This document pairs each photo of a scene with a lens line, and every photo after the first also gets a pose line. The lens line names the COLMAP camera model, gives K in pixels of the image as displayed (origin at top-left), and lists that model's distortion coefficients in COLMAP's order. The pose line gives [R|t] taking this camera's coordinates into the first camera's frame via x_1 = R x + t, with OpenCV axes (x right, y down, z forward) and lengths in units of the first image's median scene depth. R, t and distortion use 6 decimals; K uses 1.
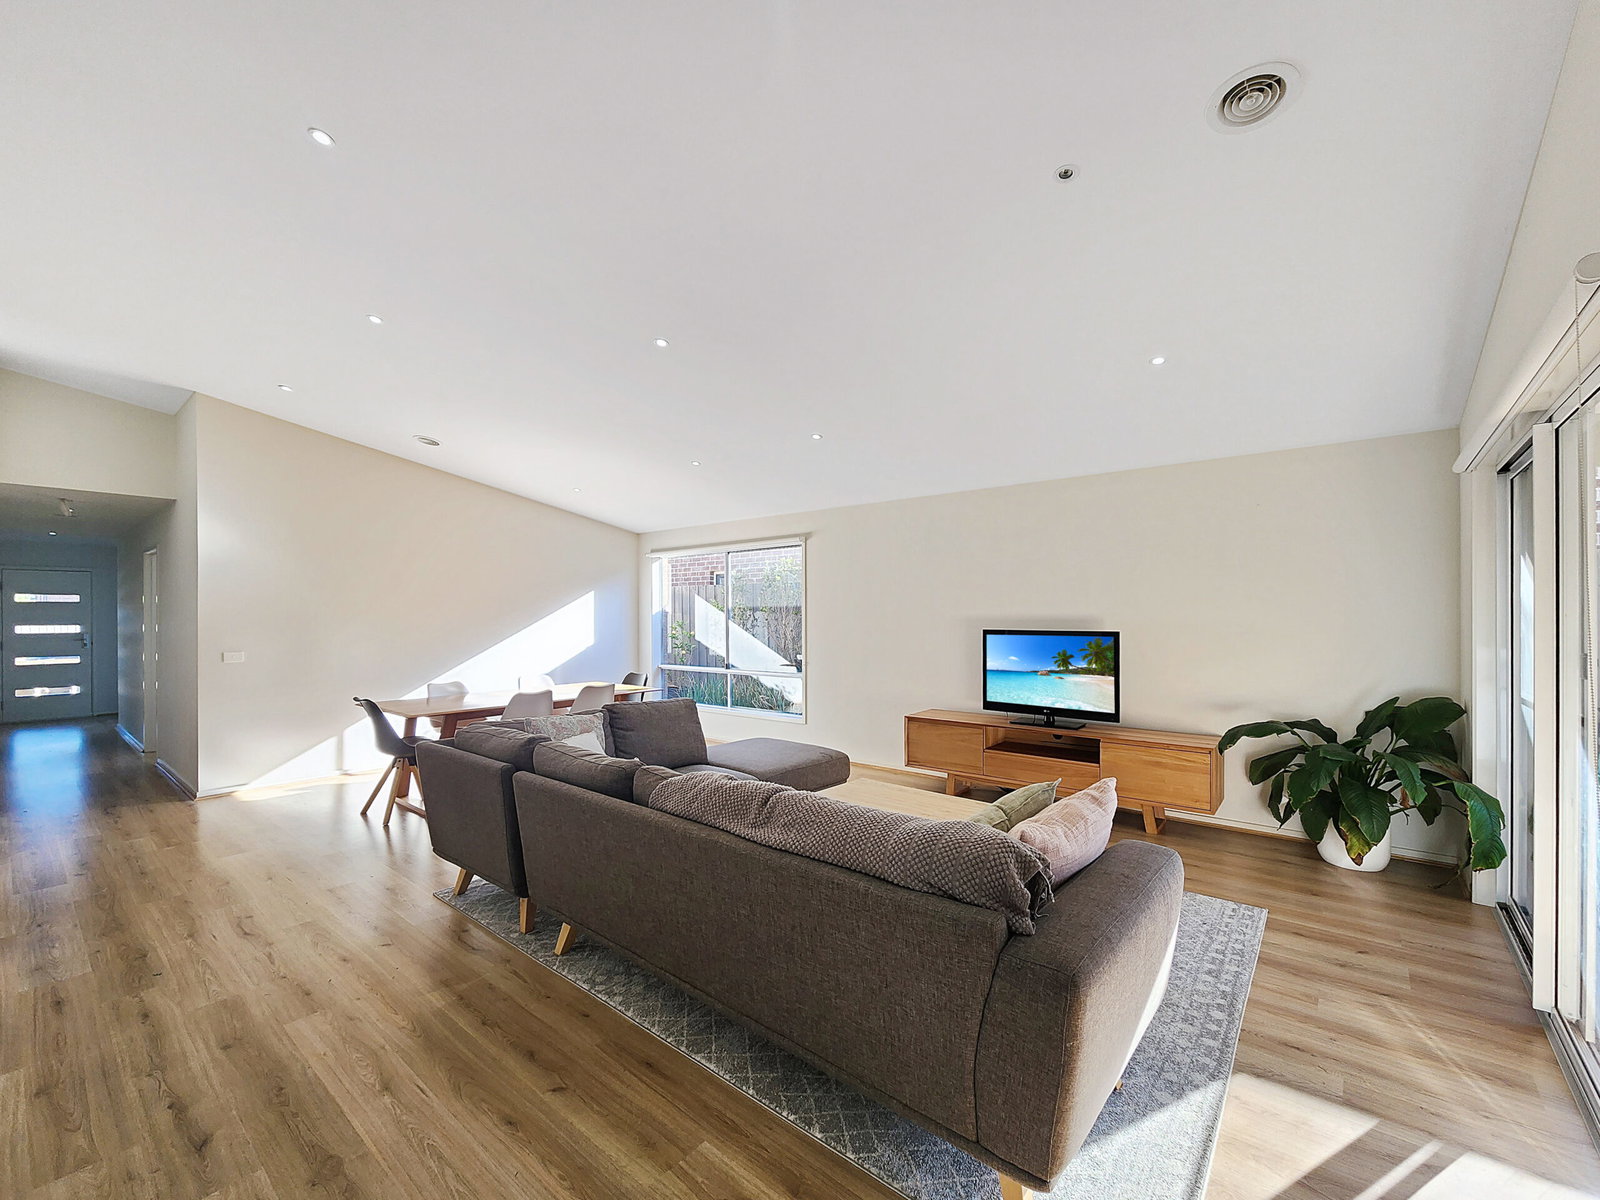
lens RADIAL K [[668.0, 0, 803.9], [0, 668.0, 613.8], [0, 0, 1]] dist [-0.002083, -0.000441]
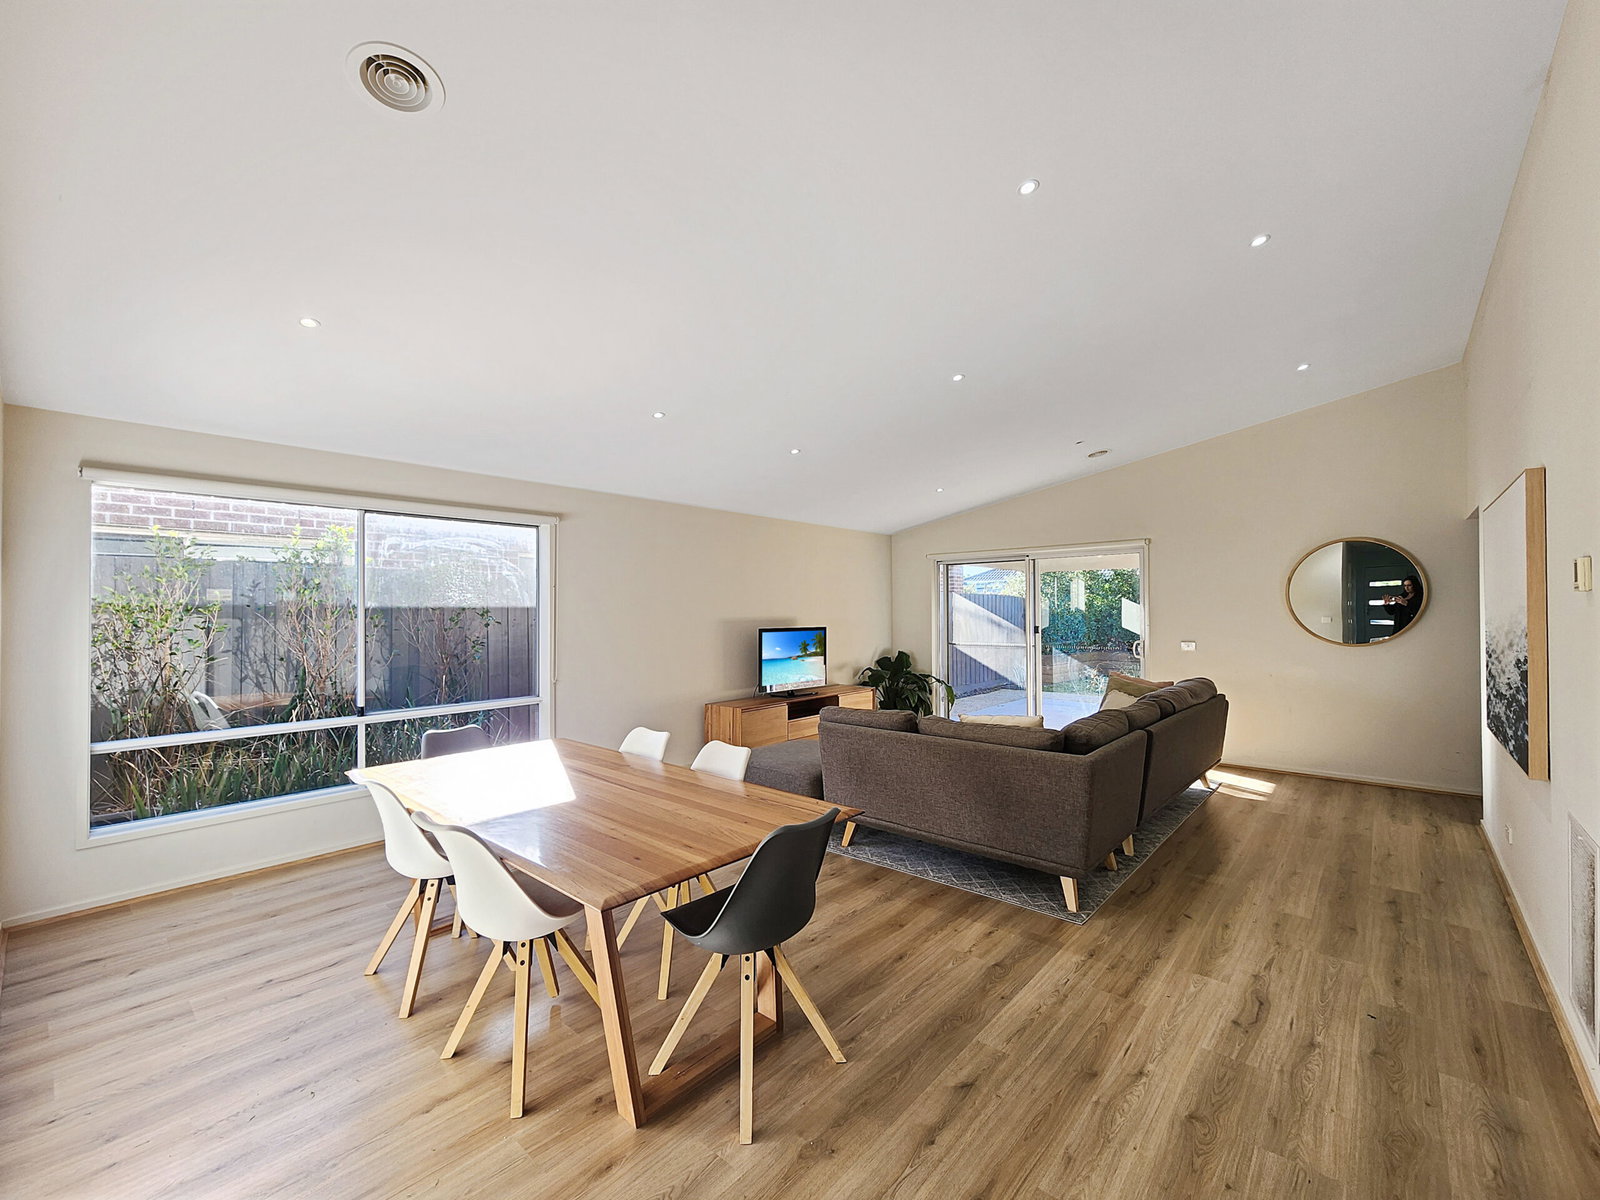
lens RADIAL K [[668.0, 0, 803.9], [0, 668.0, 613.8], [0, 0, 1]] dist [-0.002083, -0.000441]
pose [[0.030970, 0.002719, 0.999517, -1.074256], [0.006993, 0.999971, -0.002937, 0.000911], [-0.999496, 0.007080, 0.030950, 0.984110]]
